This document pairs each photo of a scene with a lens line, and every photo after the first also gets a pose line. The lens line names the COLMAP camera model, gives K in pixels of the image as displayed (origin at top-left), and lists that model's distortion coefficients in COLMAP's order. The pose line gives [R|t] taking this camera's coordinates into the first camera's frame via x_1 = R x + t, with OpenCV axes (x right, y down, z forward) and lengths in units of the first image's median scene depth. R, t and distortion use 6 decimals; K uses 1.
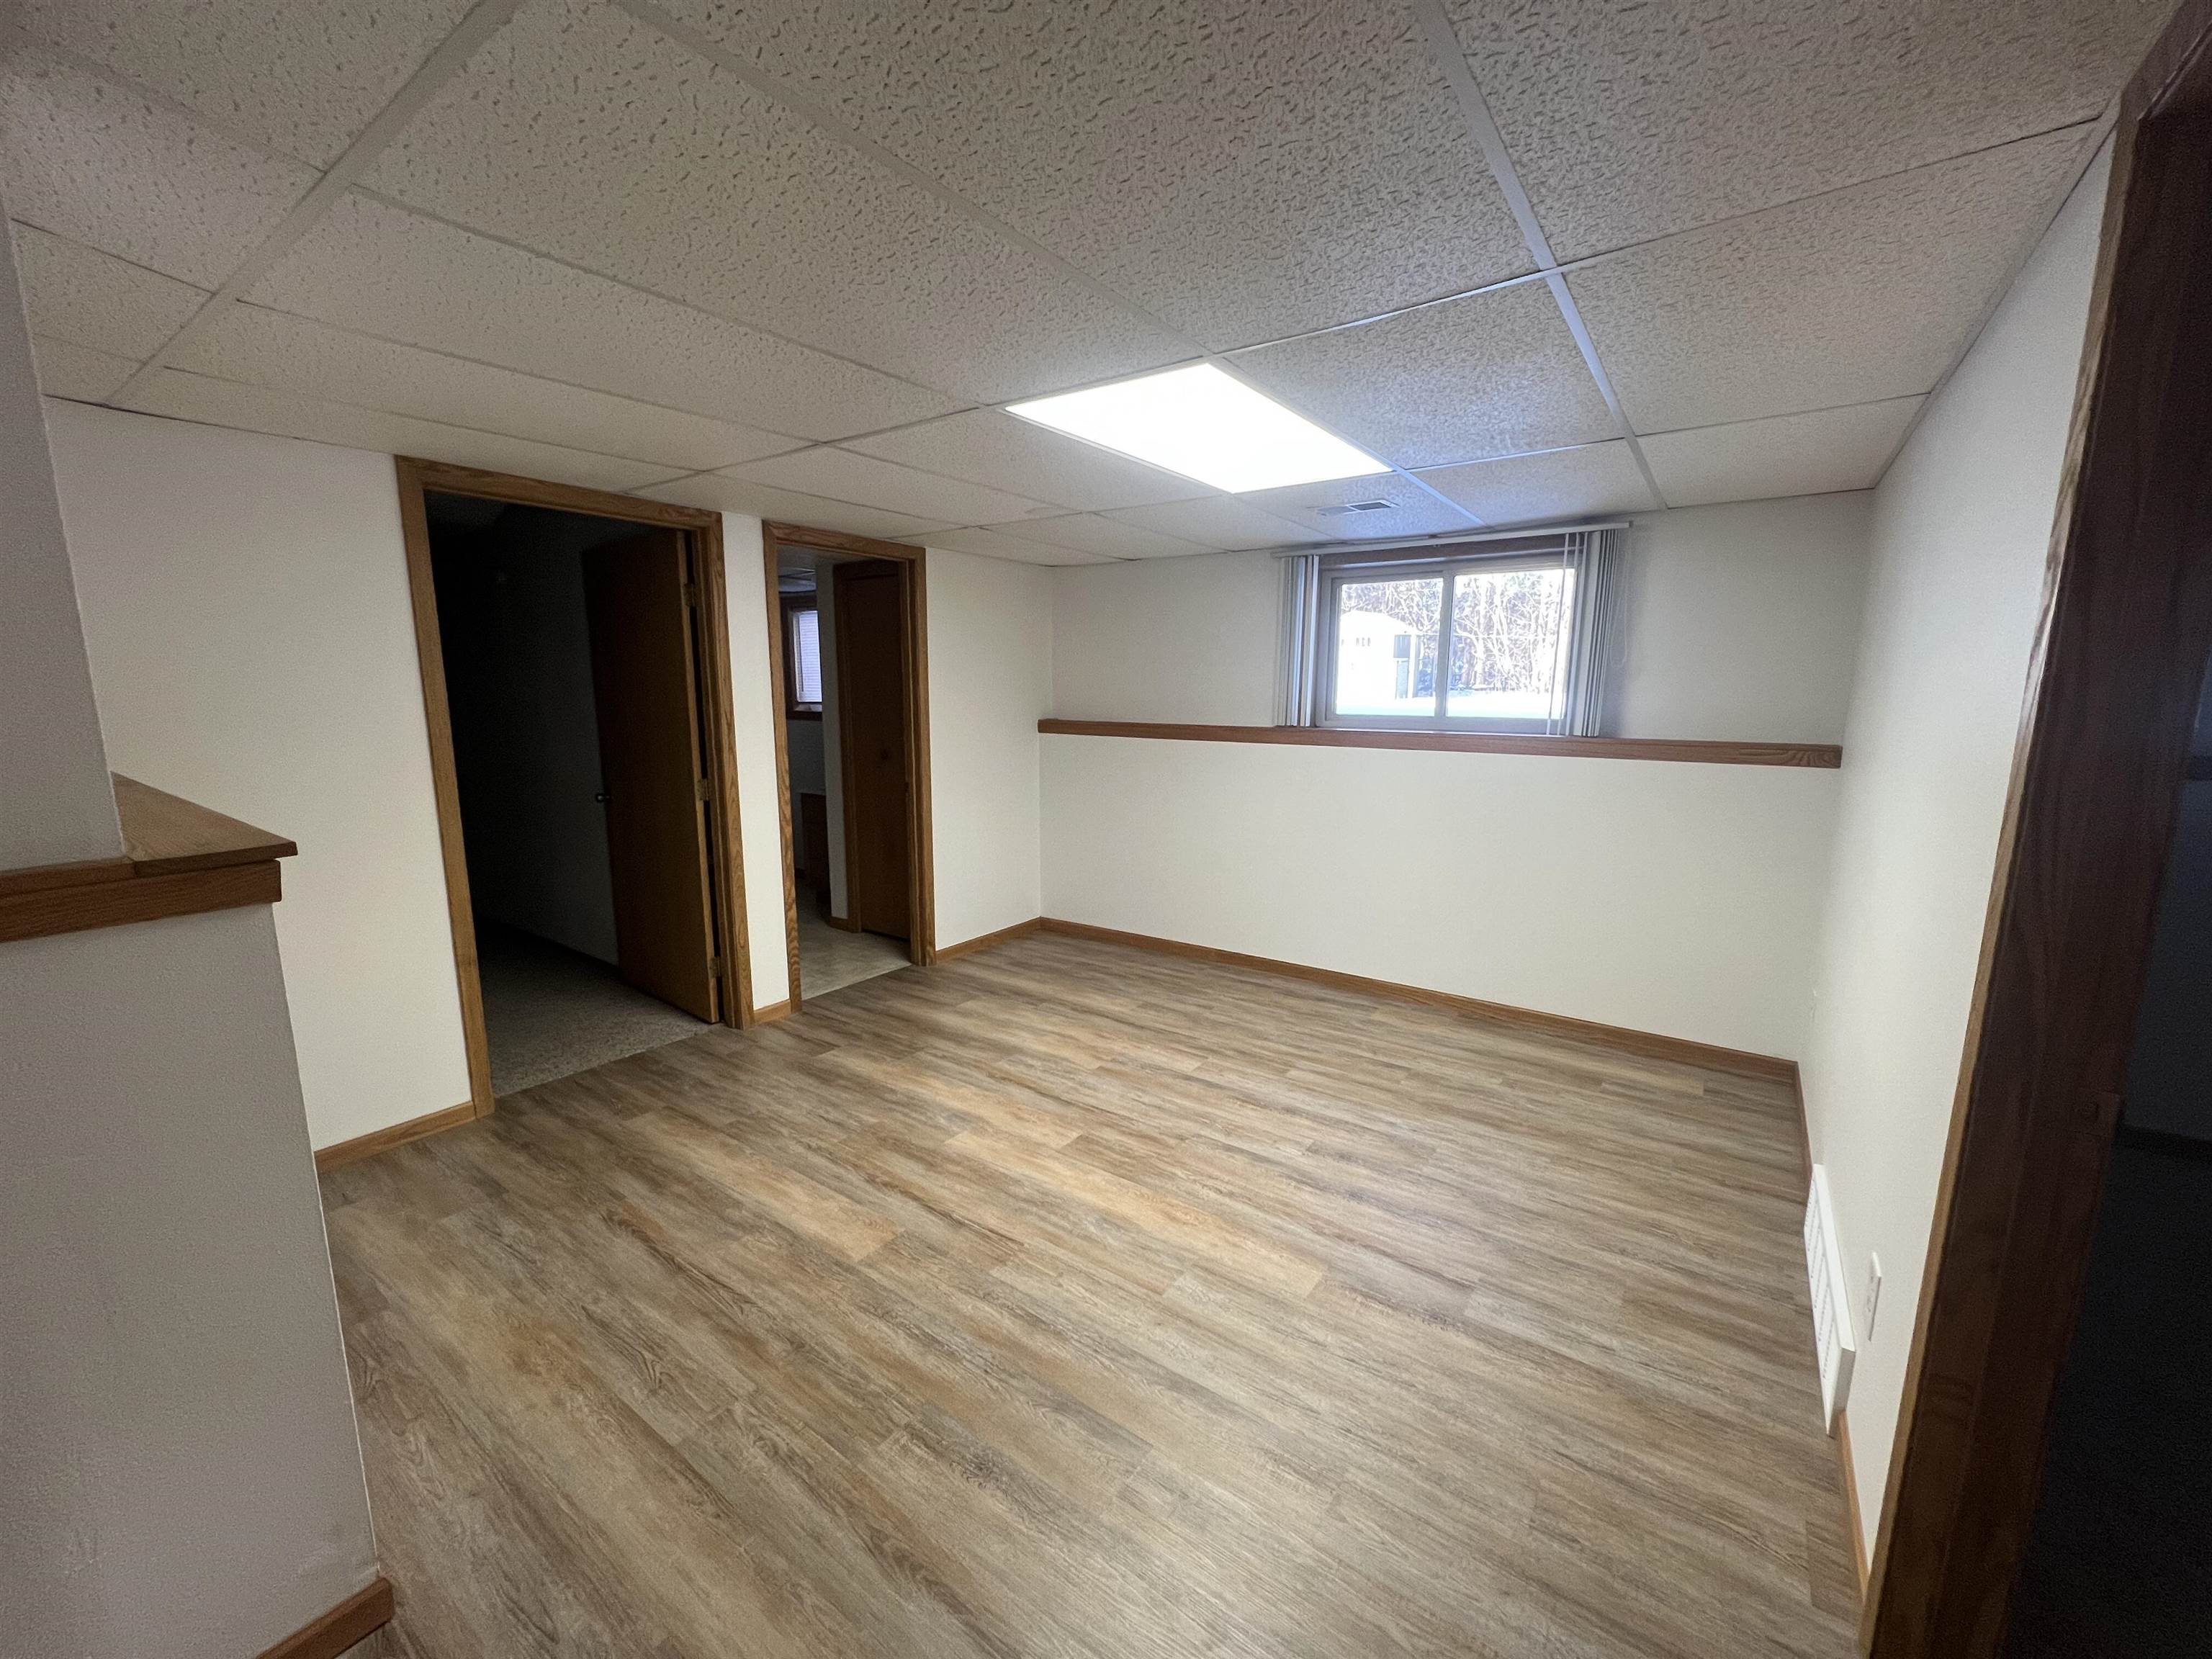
lens RADIAL K [[876.3, 0, 1106.2], [0, 876.3, 831.7], [0, 0, 1]] dist [0.000268, 0.000057]
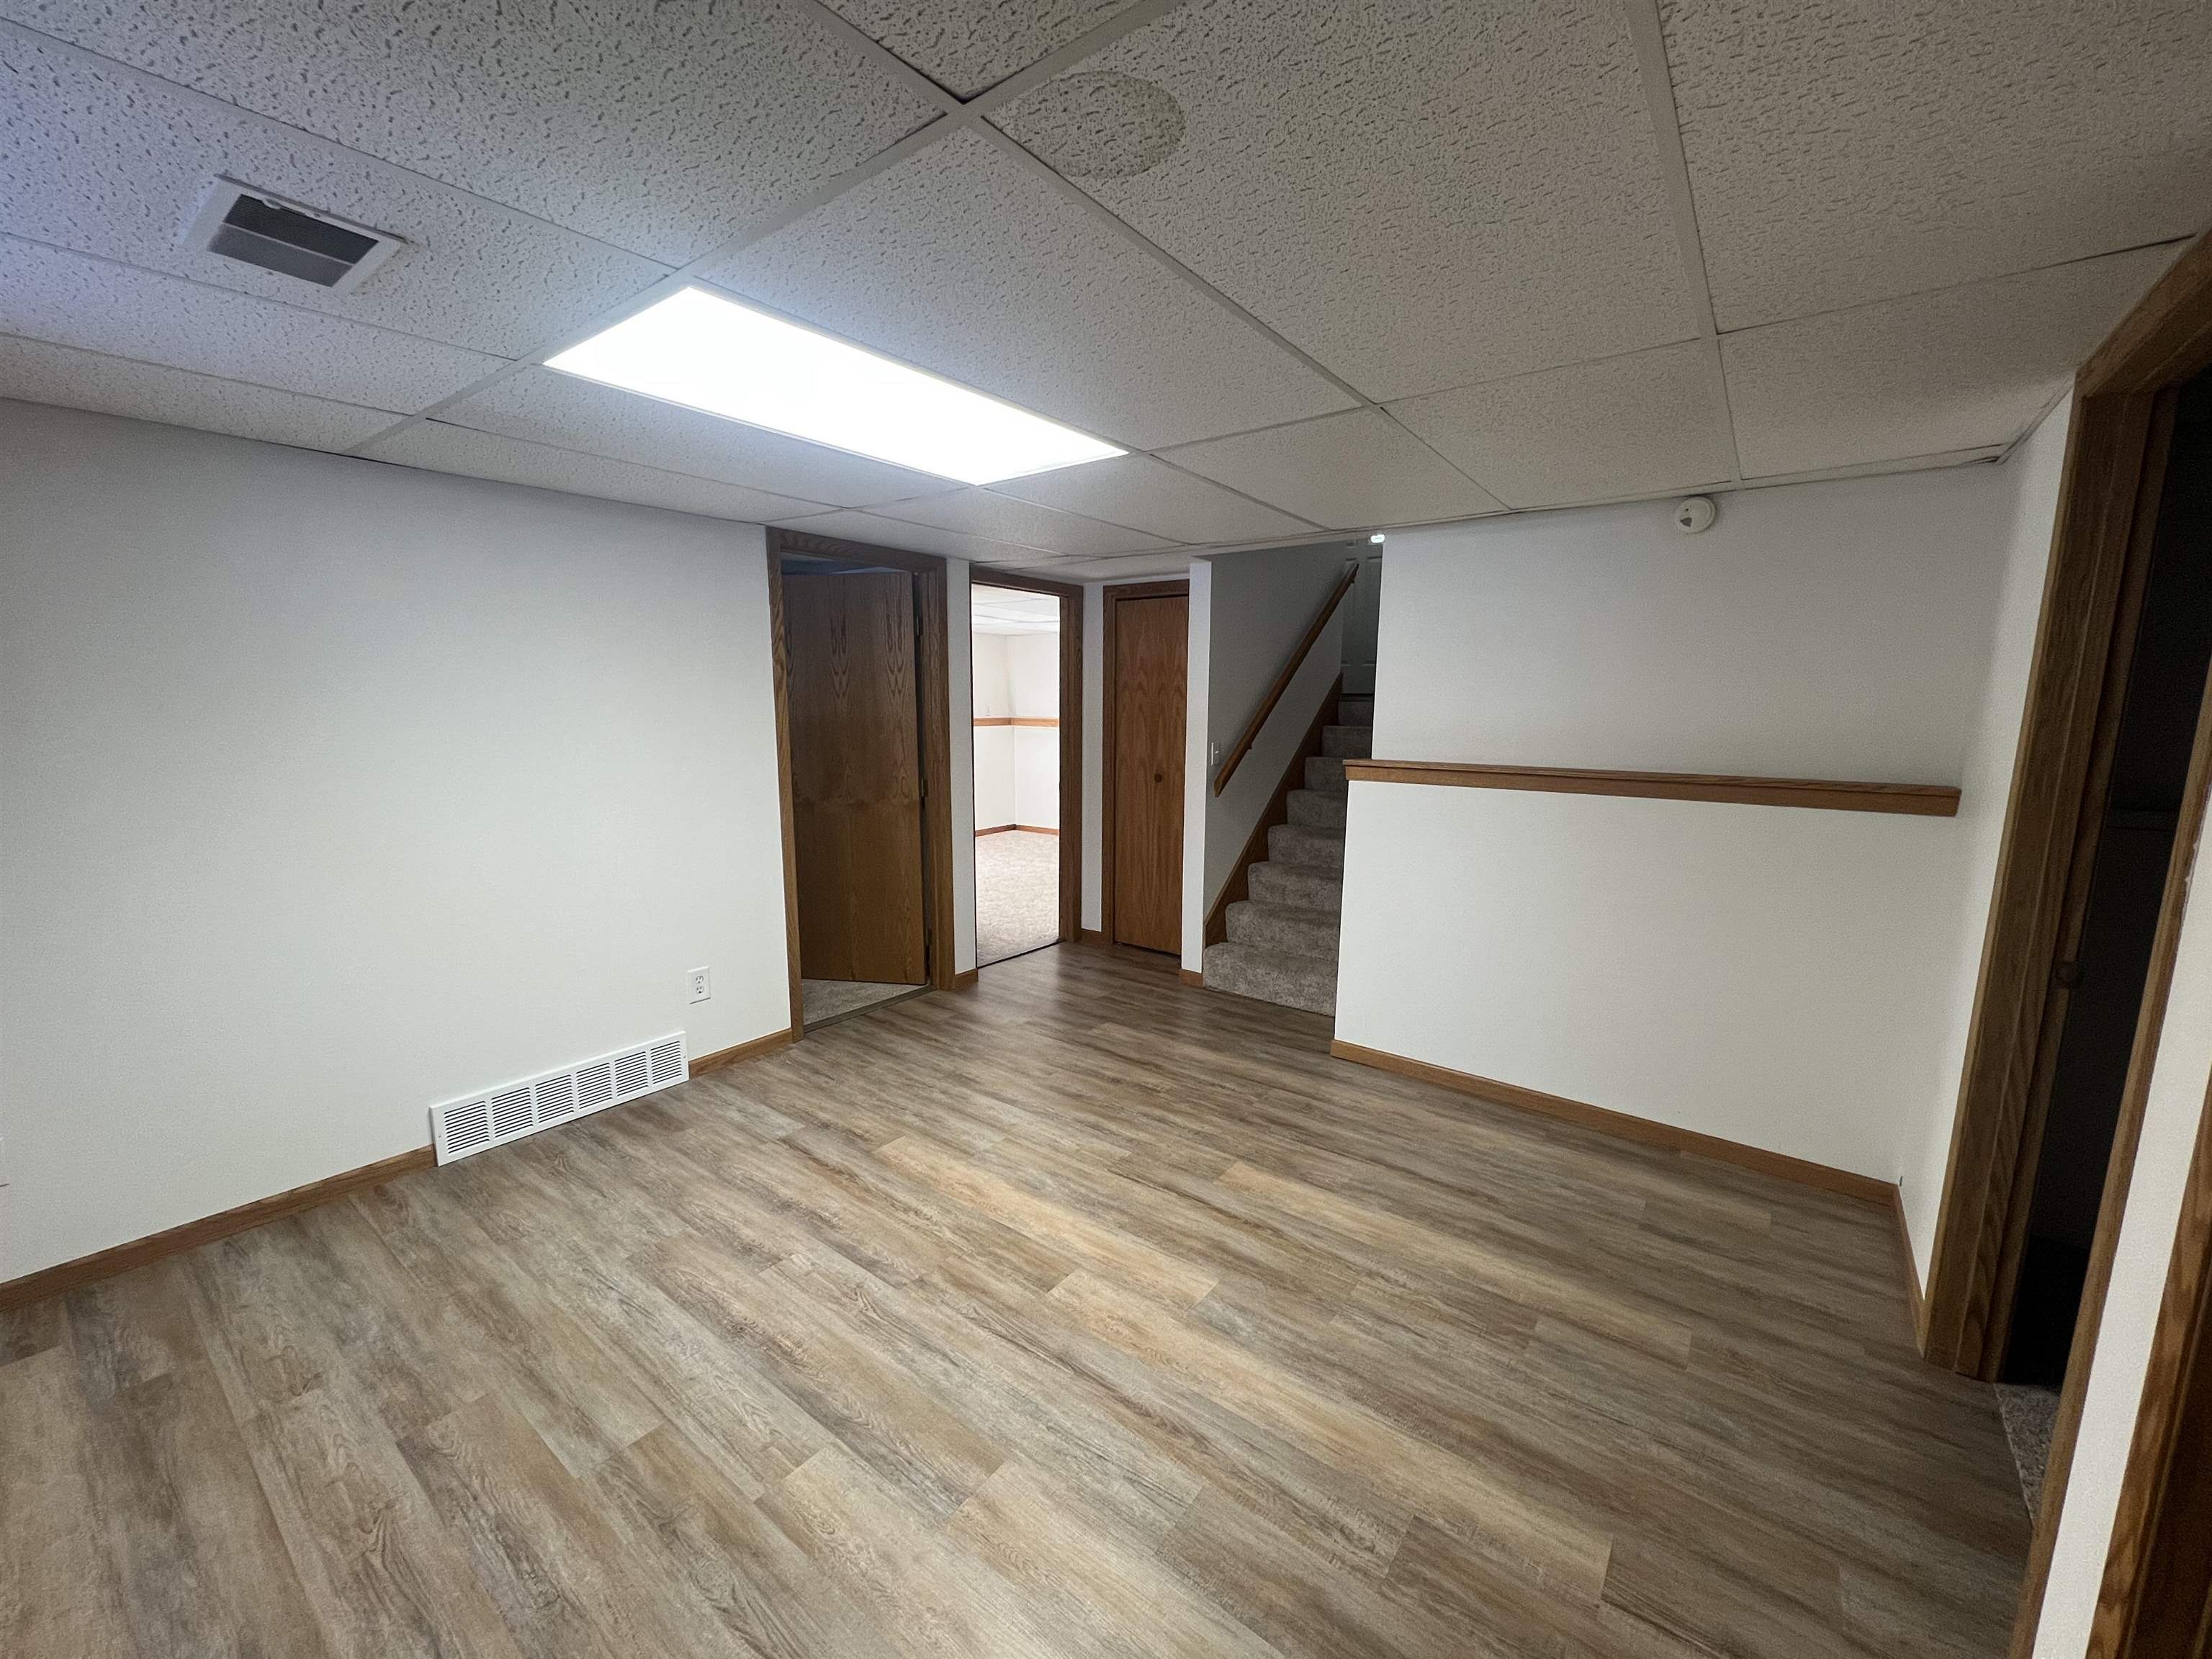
lens RADIAL K [[876.3, 0, 1113.8], [0, 876.3, 831.8], [0, 0, 1]] dist [0.000268, 0.000057]
pose [[-0.999750, -0.012321, 0.018652, -0.104533], [-0.005758, 0.948165, 0.317726, -0.308021], [-0.021600, 0.317539, -0.947999, 1.749583]]
